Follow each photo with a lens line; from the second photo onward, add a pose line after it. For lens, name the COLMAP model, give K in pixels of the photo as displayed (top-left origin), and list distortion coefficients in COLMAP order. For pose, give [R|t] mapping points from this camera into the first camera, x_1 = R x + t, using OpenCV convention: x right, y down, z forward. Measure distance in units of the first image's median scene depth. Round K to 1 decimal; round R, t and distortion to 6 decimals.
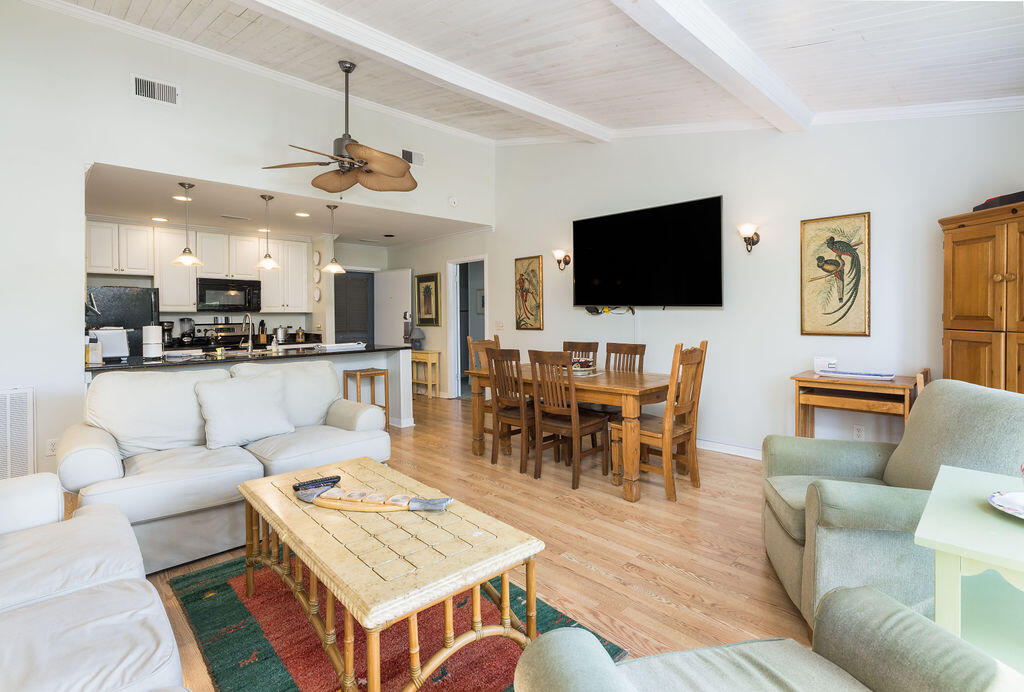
lens RADIAL K [[488.6, 0, 510.7], [0, 488.6, 321.2], [0, 0, 1]] dist [0.000015, 0.000015]
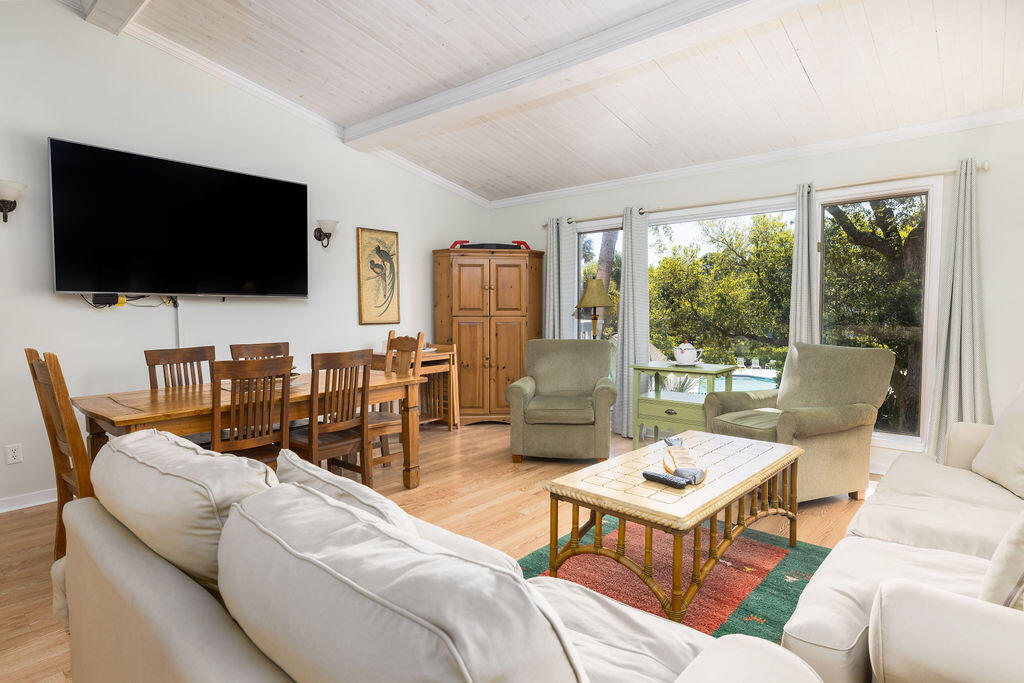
lens RADIAL K [[556.0, 0, 512.0], [0, 556.0, 341.5], [0, 0, 1]] dist [-0.001093, -0.000168]
pose [[-0.089136, -0.054735, 0.994514, -0.812045], [0.014458, 0.998313, 0.056239, -0.001773], [-0.995915, 0.019392, -0.088194, 0.783974]]
